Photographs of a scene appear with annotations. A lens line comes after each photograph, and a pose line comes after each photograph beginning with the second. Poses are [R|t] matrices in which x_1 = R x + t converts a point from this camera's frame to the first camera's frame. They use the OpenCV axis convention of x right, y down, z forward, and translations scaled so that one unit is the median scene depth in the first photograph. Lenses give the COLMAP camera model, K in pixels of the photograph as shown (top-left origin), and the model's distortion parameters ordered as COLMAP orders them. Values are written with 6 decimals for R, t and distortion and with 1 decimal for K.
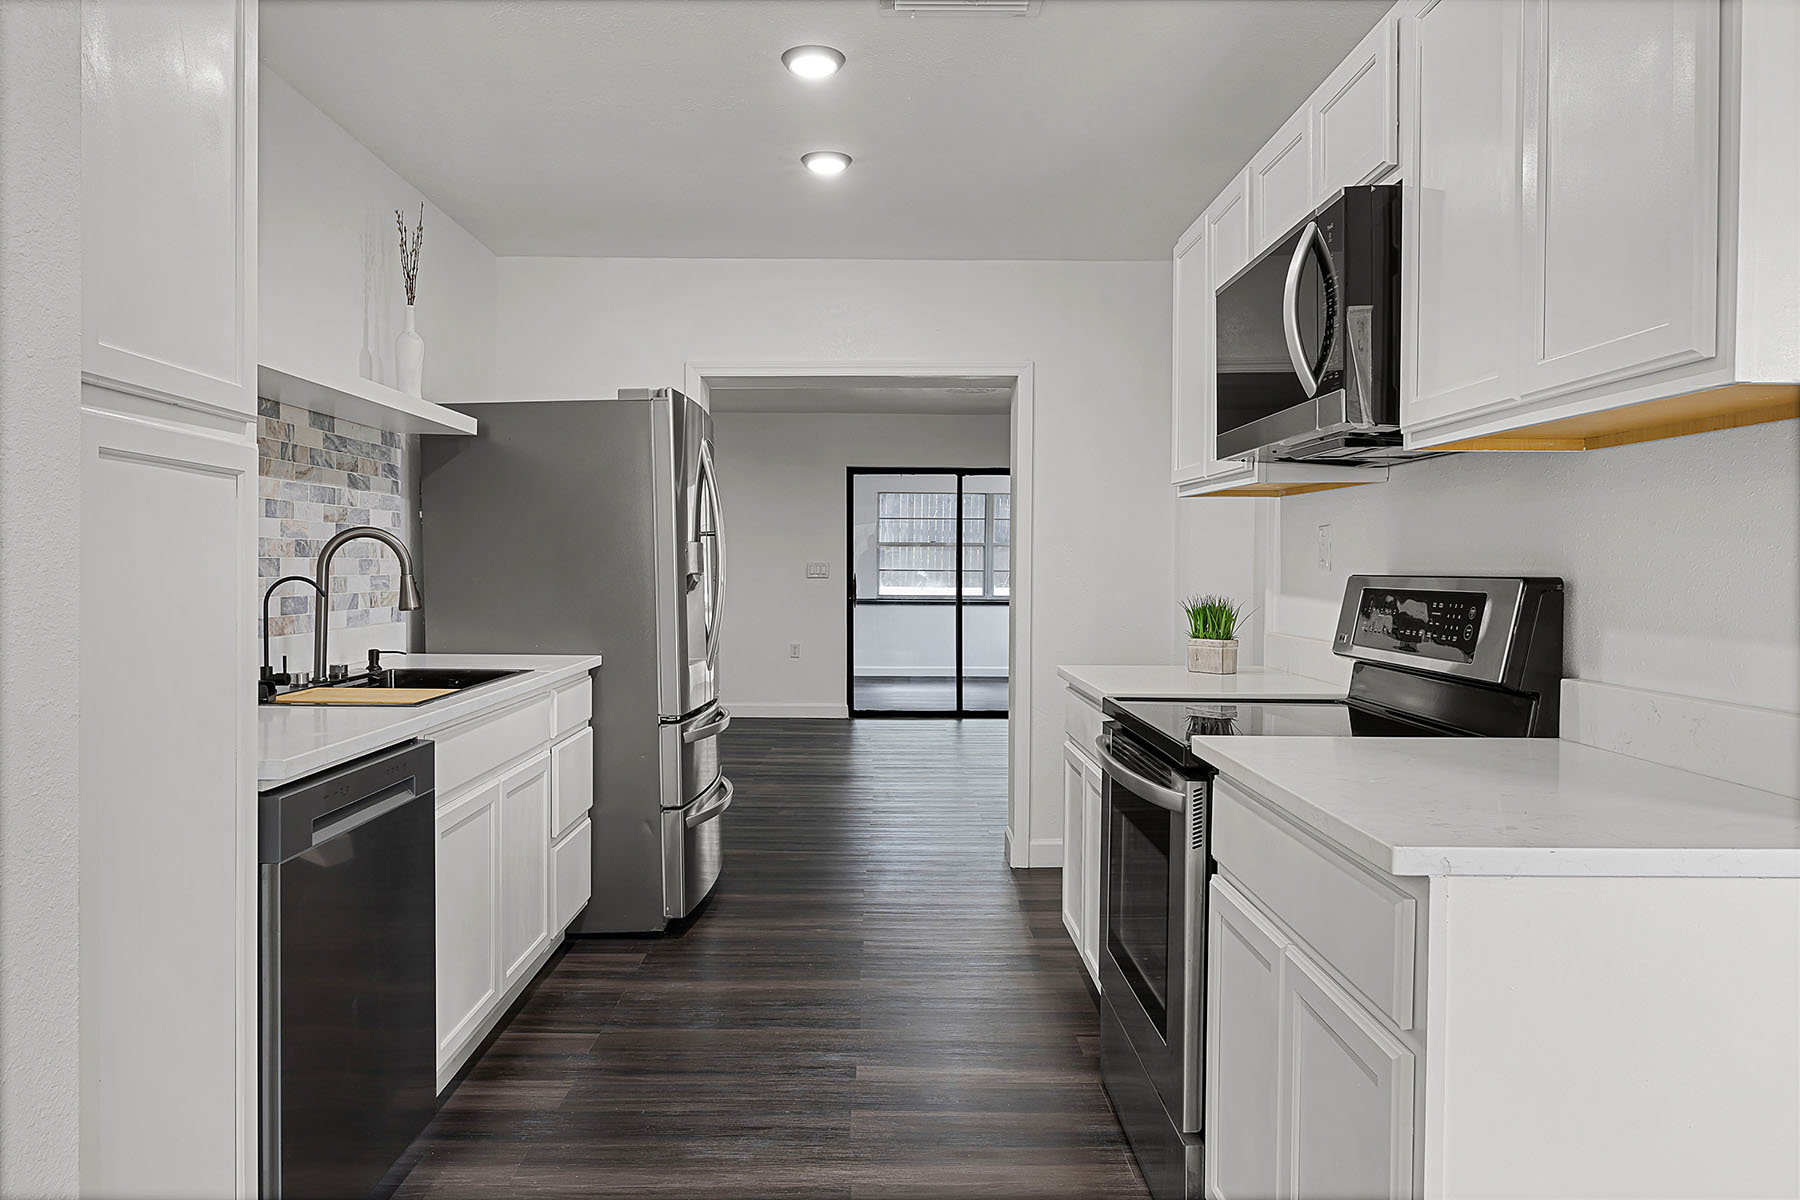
lens RADIAL K [[1177.8, 0, 900.0], [0, 1177.8, 600.0], [0, 0, 1]] dist [-0.001019, -0.000944]
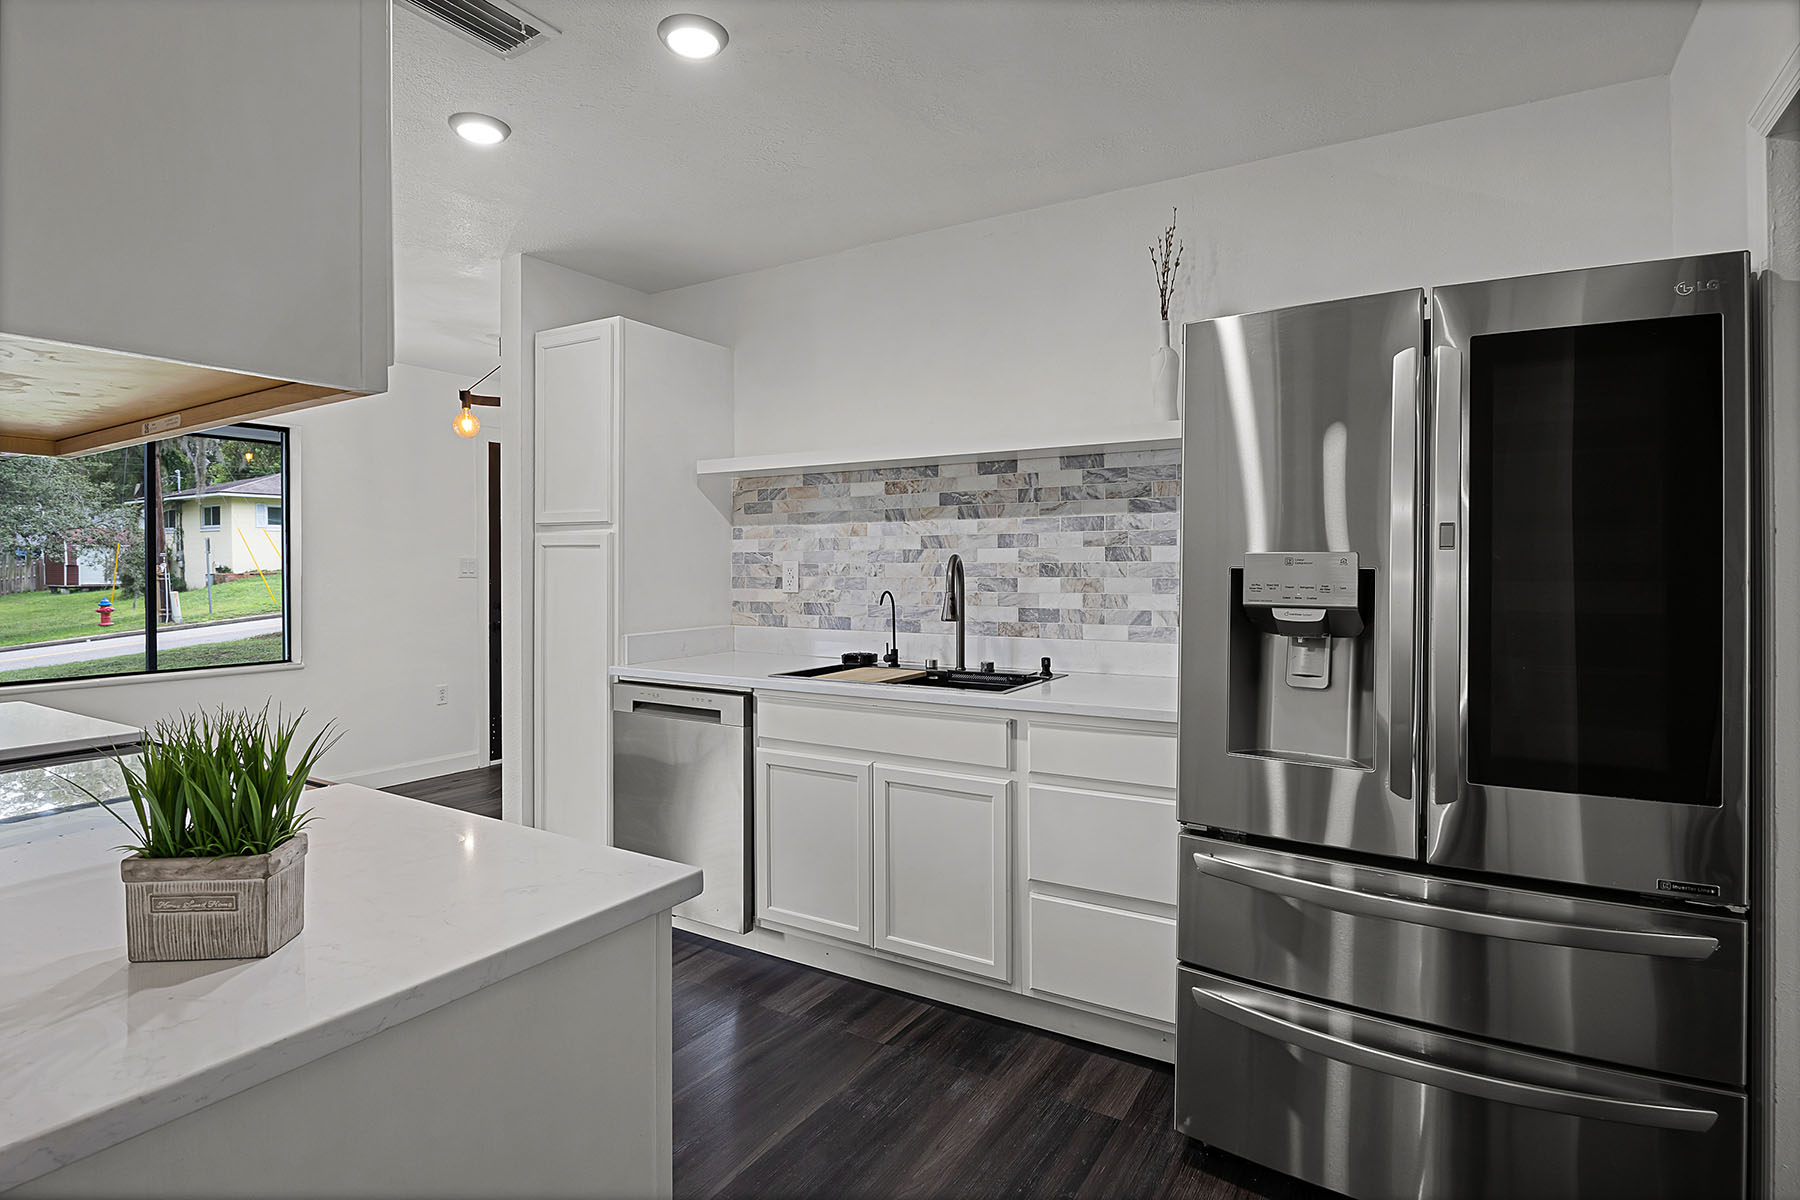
lens RADIAL K [[946.6, 0, 890.7], [0, 946.6, 571.4], [0, 0, 1]] dist [-0.001897, -0.000089]
pose [[-0.548734, -0.000743, -0.835997, 0.387477], [-0.024901, 0.999570, 0.015456, -0.049542], [0.835626, 0.029299, -0.548517, 1.303821]]
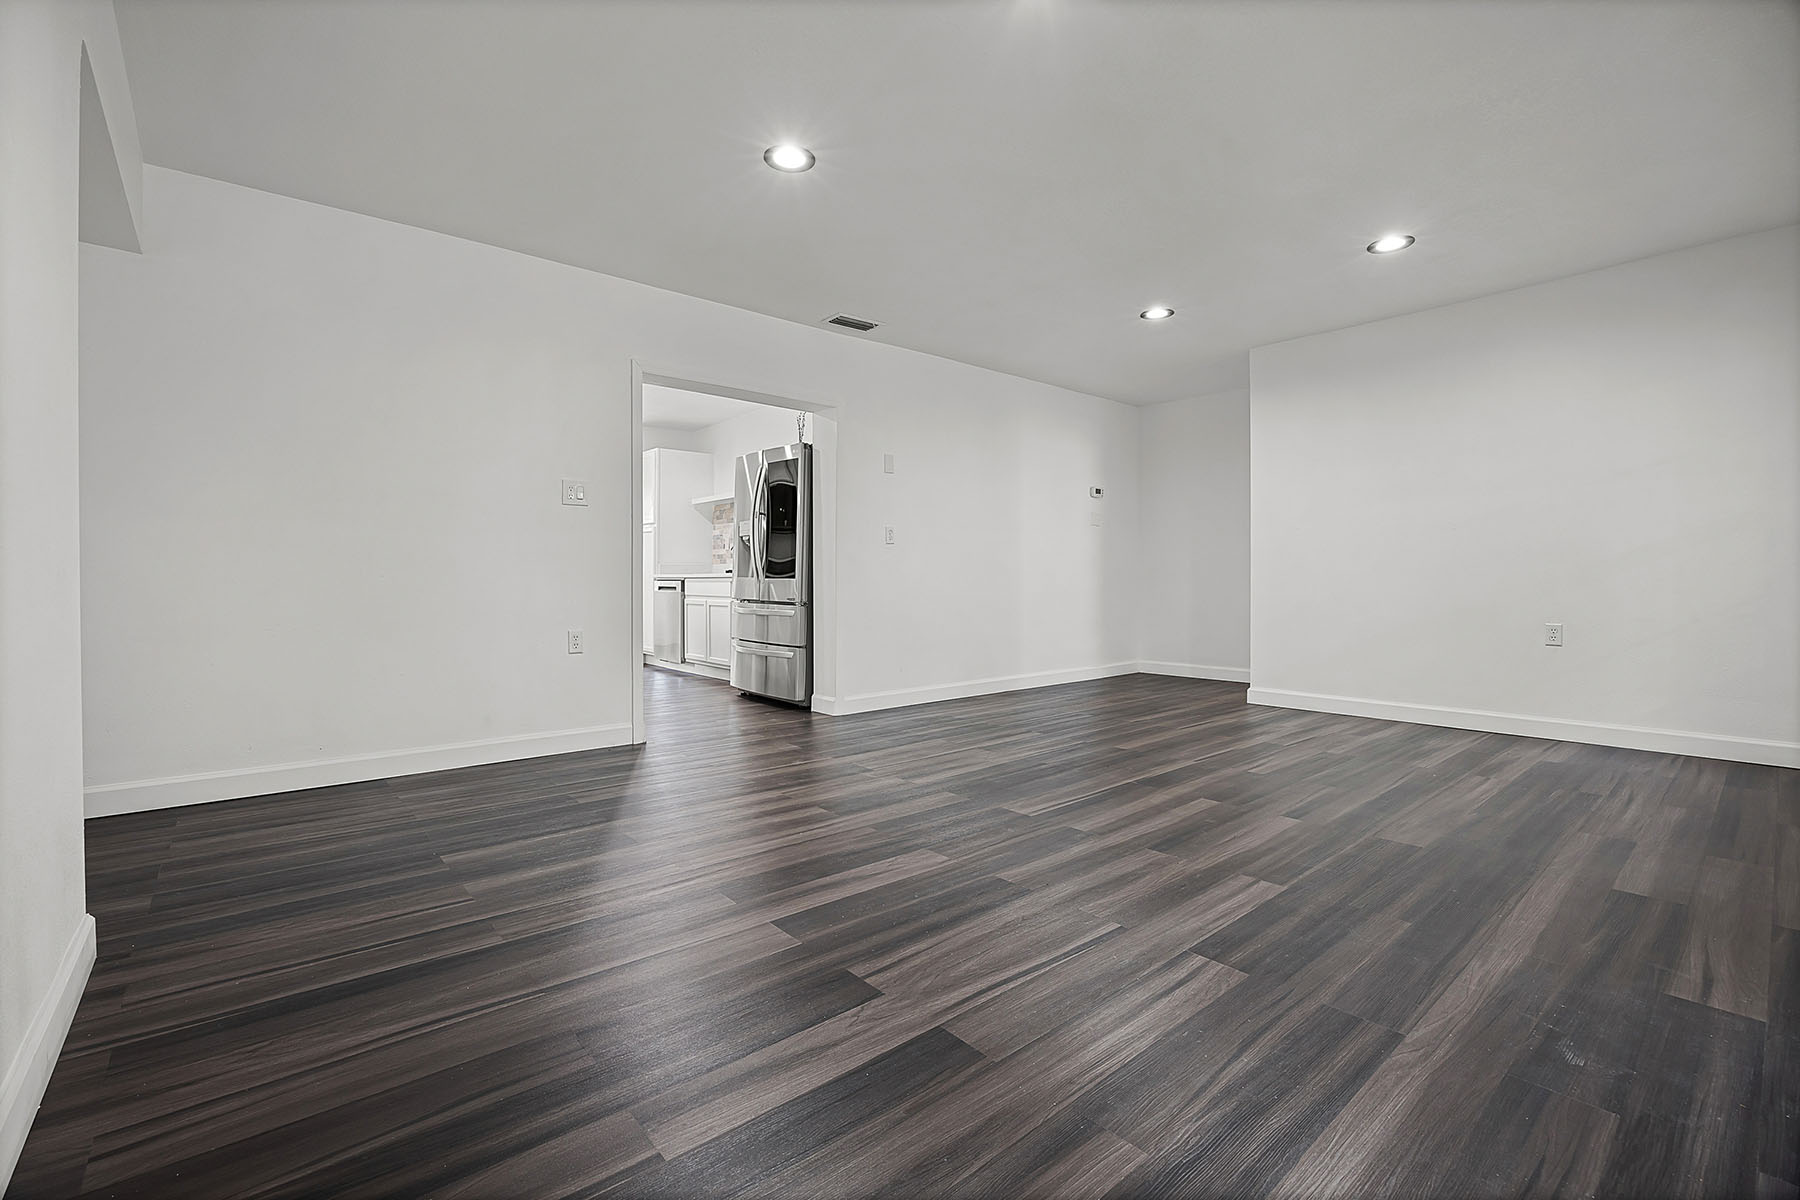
lens RADIAL K [[794.8, 0, 897.5], [0, 794.8, 572.0], [0, 0, 1]] dist [-0.007279, -0.000227]
pose [[-0.777458, -0.012491, -0.628811, 0.617054], [-0.021603, 0.999743, 0.006851, 0.032490], [0.628564, 0.018910, -0.777528, 2.737515]]
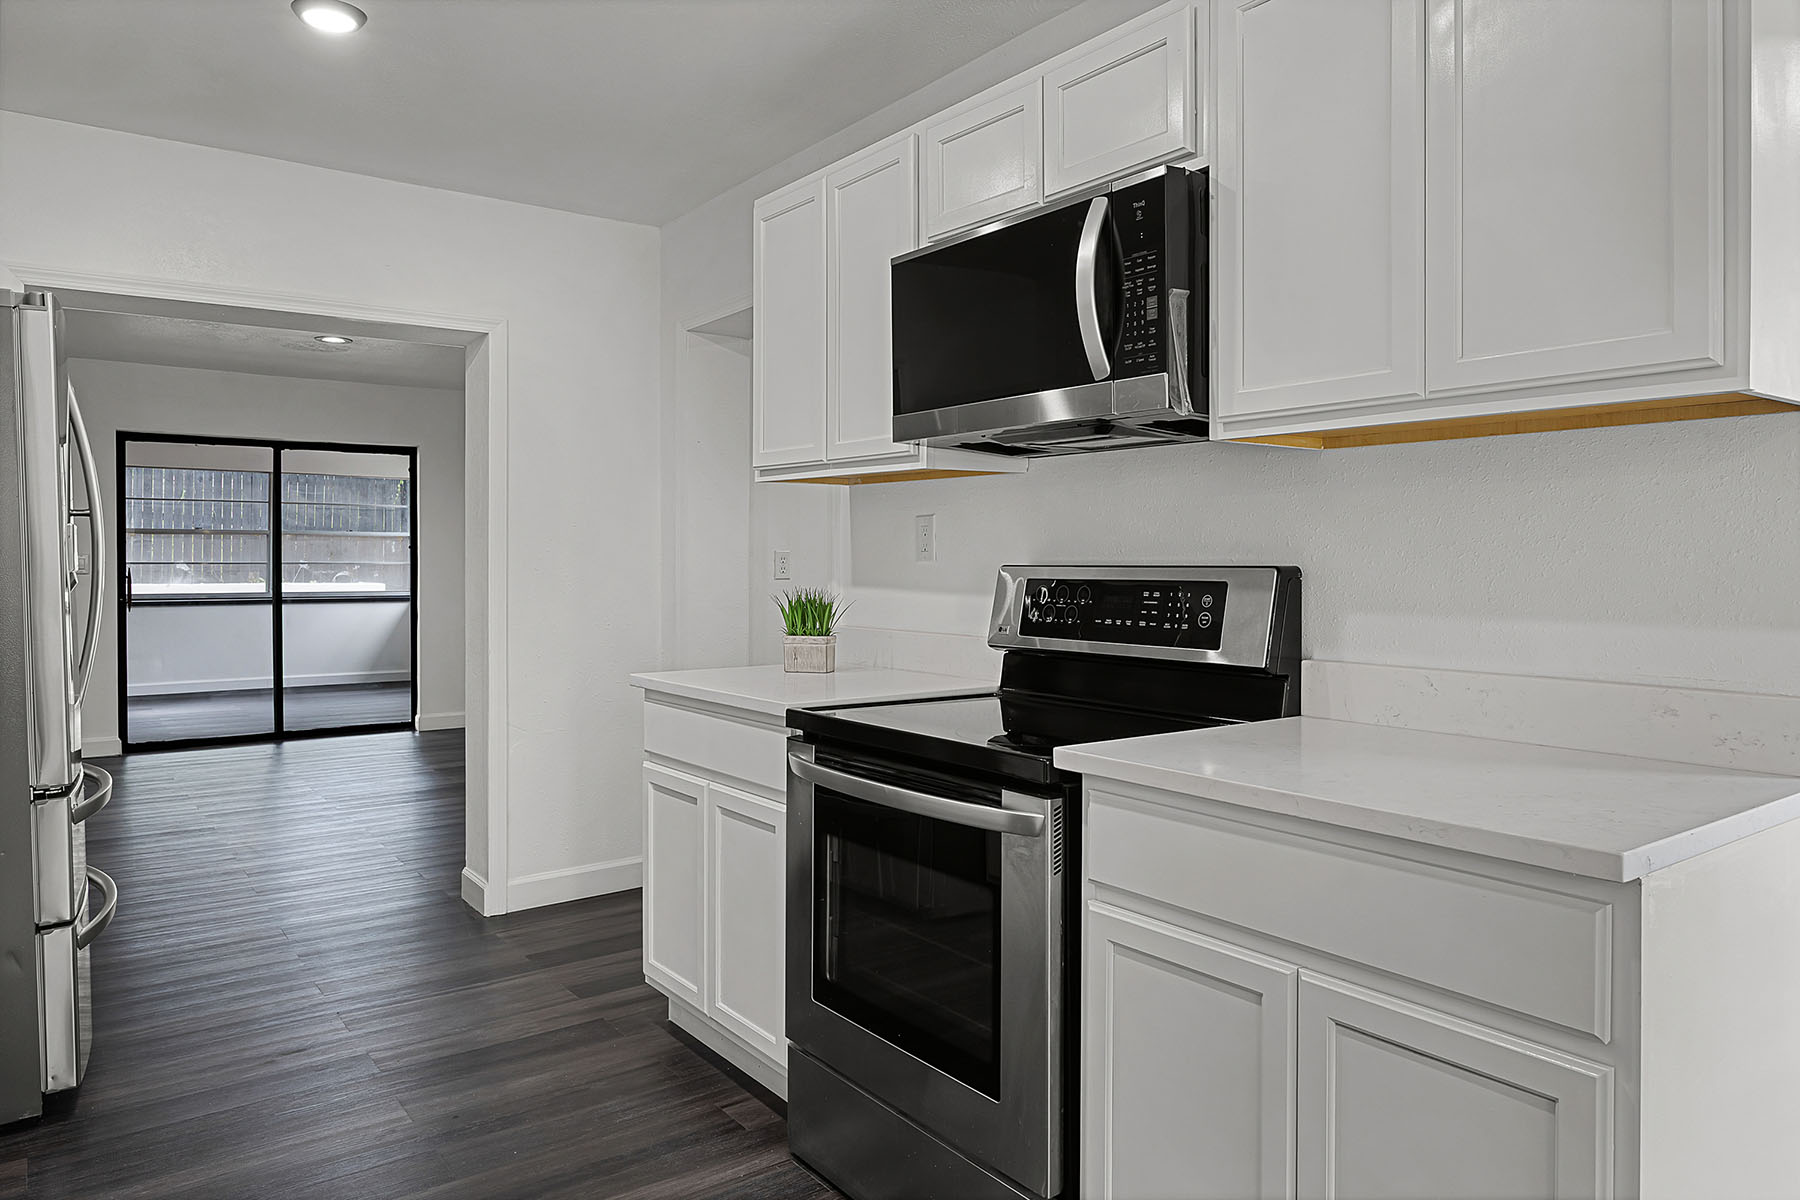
lens RADIAL K [[1173.9, 0, 893.4], [0, 1173.9, 566.2], [0, 0, 1]] dist [-0.000531, 0.000057]
pose [[0.814960, -0.009264, 0.579443, -0.215788], [0.020869, 0.999693, -0.013369, -0.007485], [-0.579141, 0.022988, 0.814903, 0.207142]]
